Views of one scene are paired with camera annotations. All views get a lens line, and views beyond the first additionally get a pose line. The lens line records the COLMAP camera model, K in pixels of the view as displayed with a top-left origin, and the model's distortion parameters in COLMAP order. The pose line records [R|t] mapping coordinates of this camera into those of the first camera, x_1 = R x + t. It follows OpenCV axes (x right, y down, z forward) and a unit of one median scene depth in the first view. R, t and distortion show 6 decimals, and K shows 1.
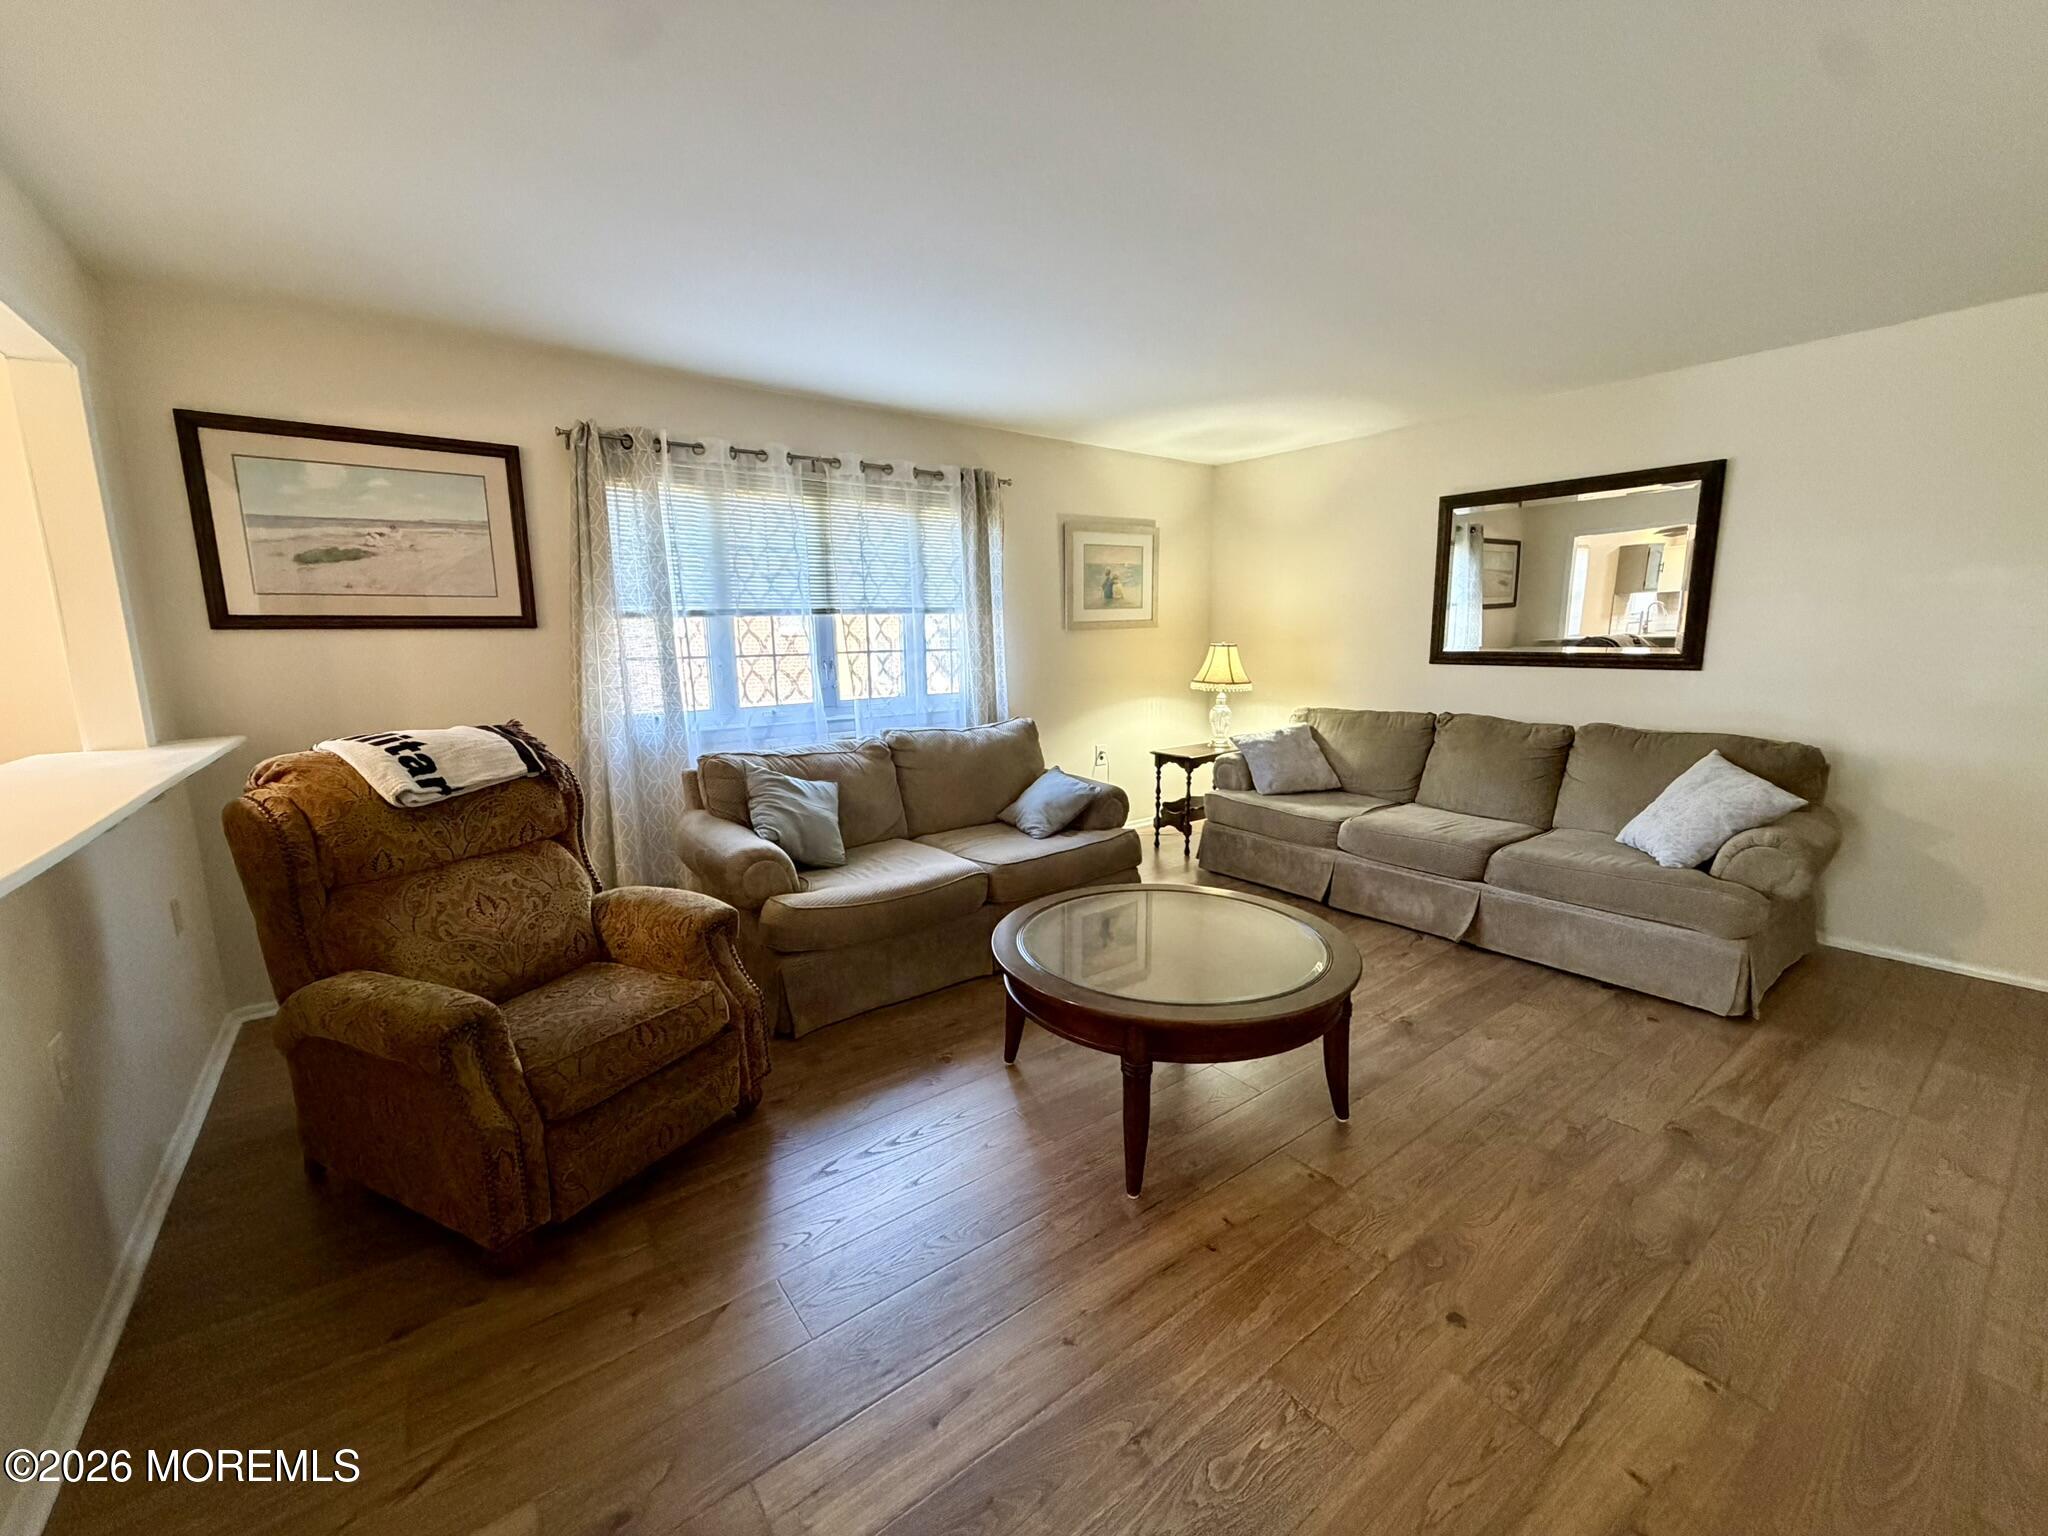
lens RADIAL K [[818.2, 0, 1016.1], [0, 818.2, 765.1], [0, 0, 1]] dist [0.000652, -0.000301]
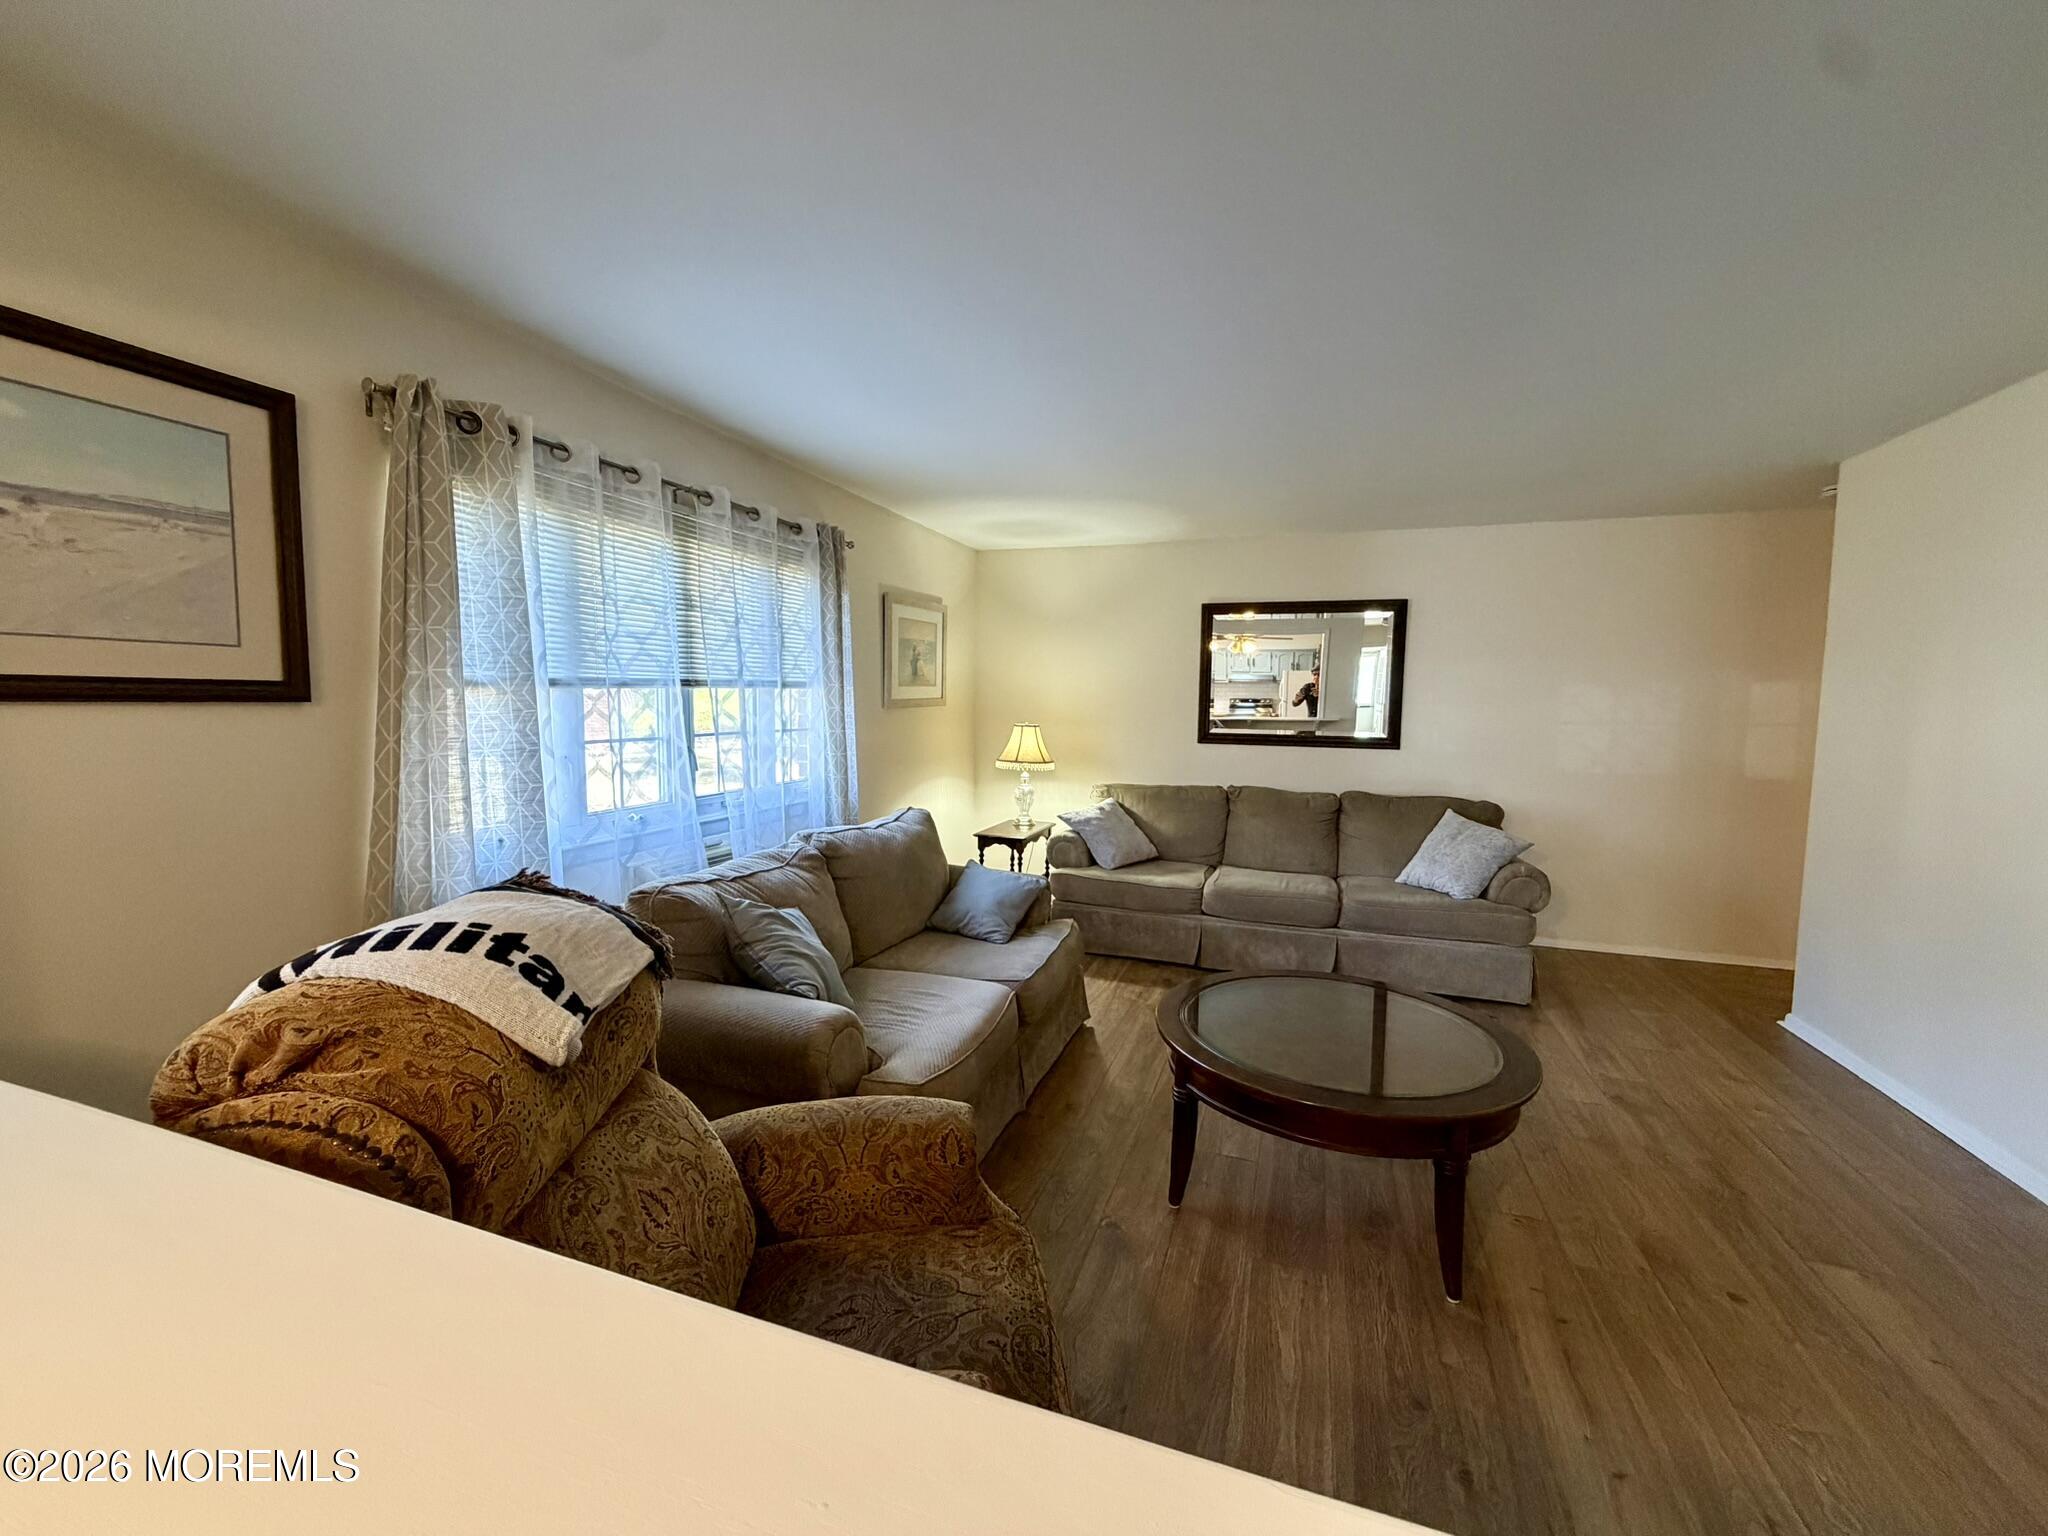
lens RADIAL K [[818.2, 0, 1018.8], [0, 818.2, 764.5], [0, 0, 1]] dist [0.000652, -0.000301]
pose [[0.833766, -0.021235, 0.551710, -0.453259], [0.066302, 0.995880, -0.061869, -0.049805], [-0.548123, 0.088163, 0.831738, 0.225472]]
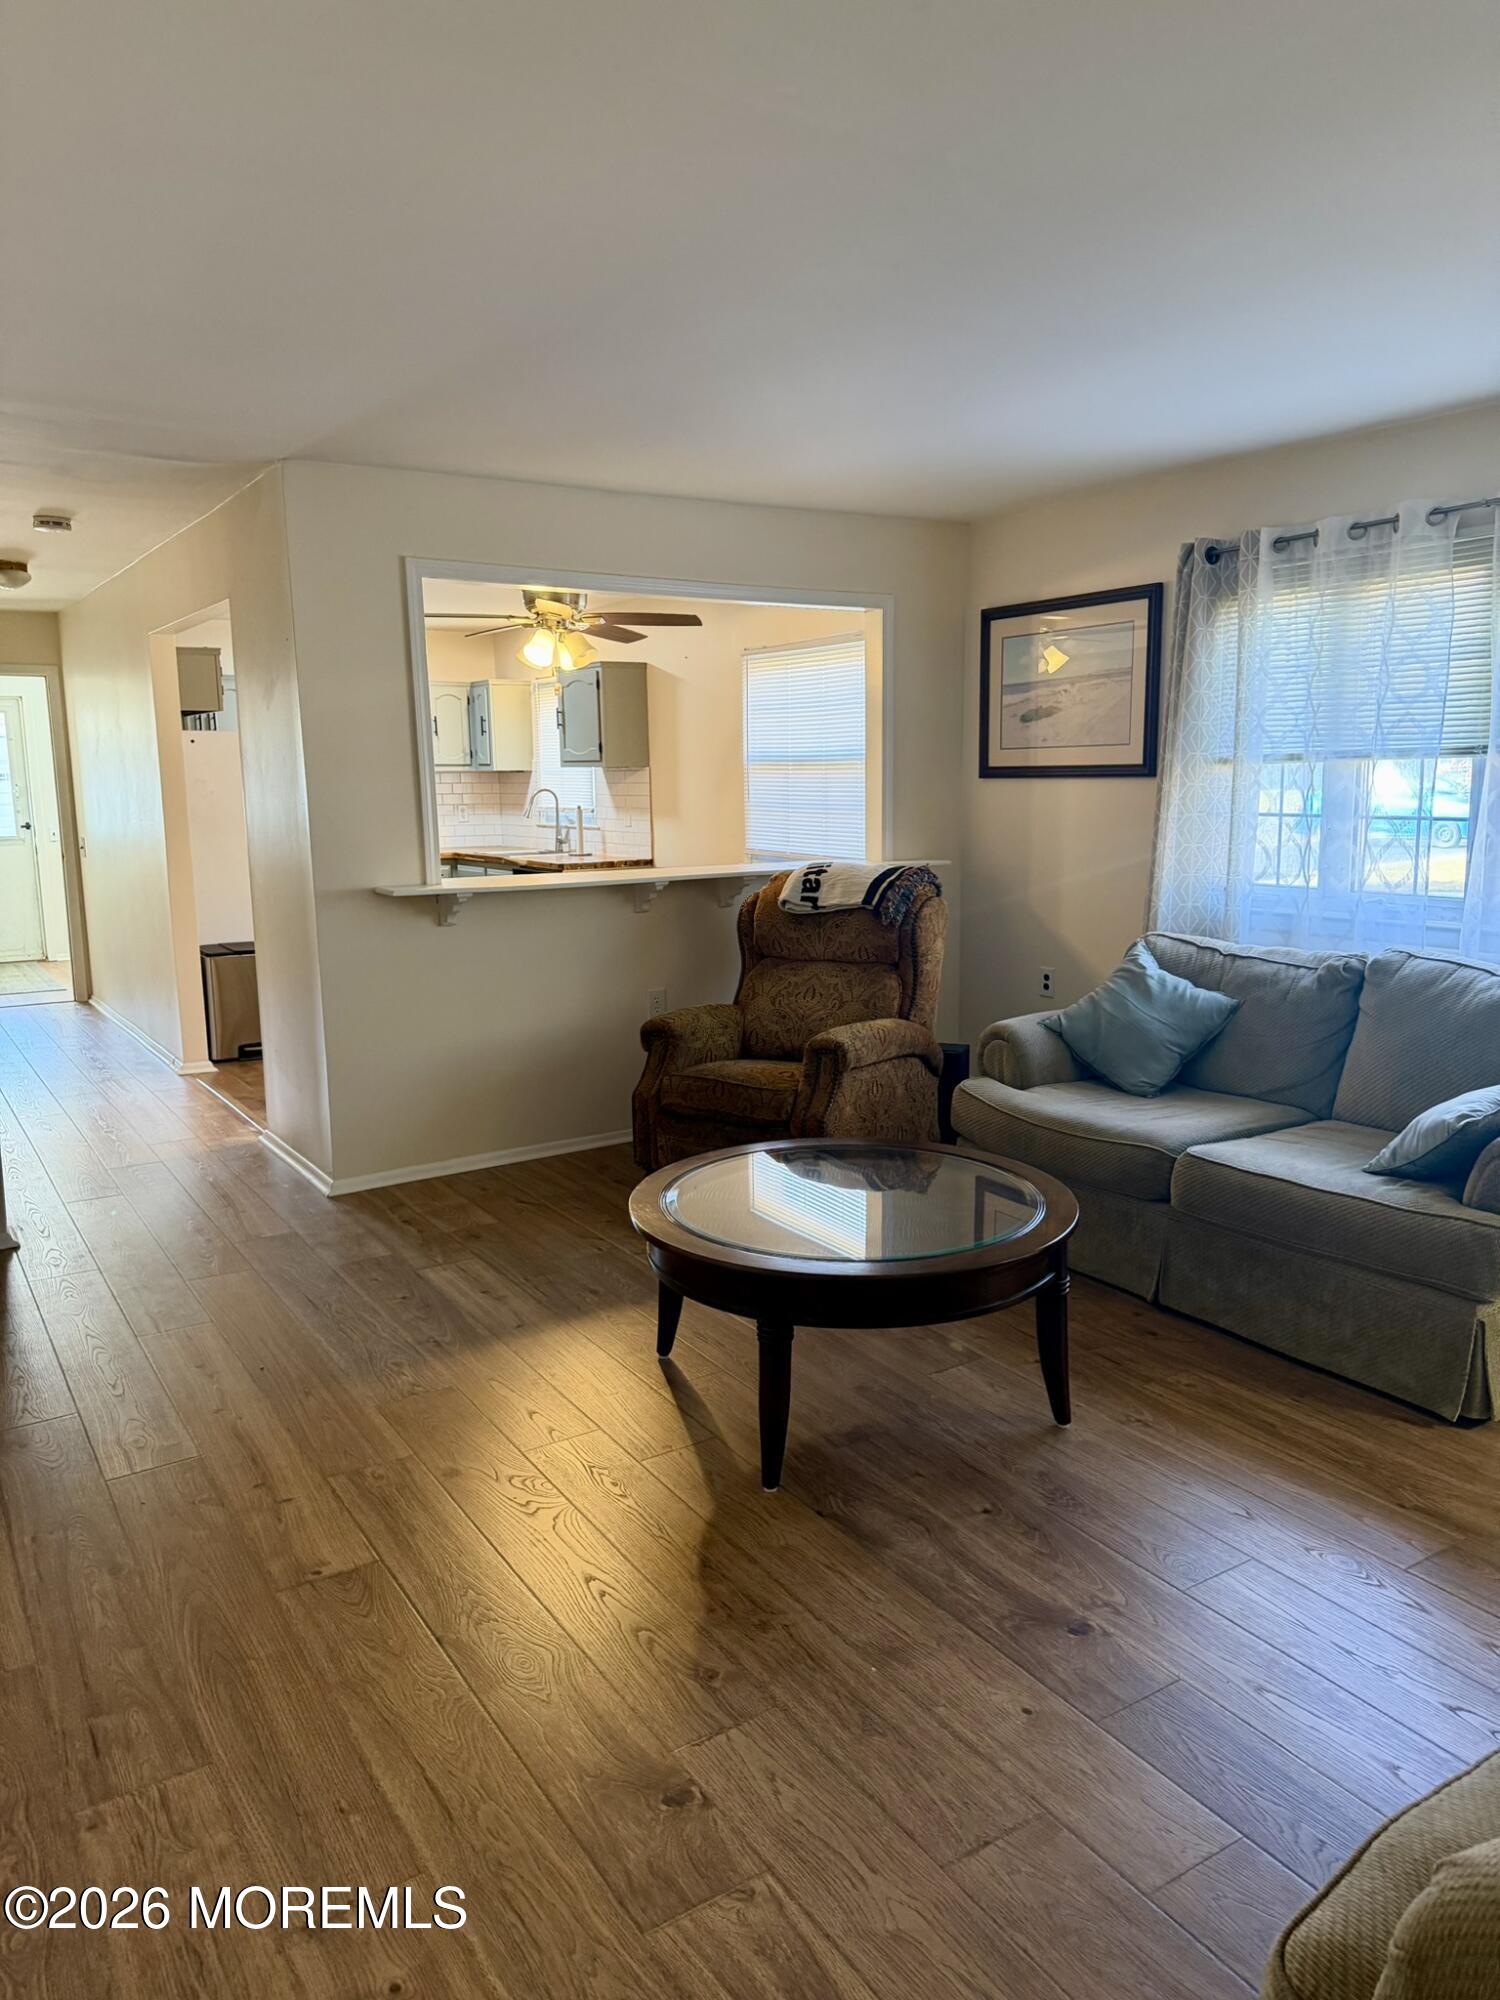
lens RADIAL K [[1408.7, 0, 748.6], [0, 1408.7, 994.5], [0, 0, 1]] dist [0.066145, -0.083716]
pose [[-0.074532, 0.172251, -0.982229, 0.996690], [-0.141779, 0.973133, 0.181414, -0.143201], [0.987089, 0.152781, -0.048108, 0.616501]]
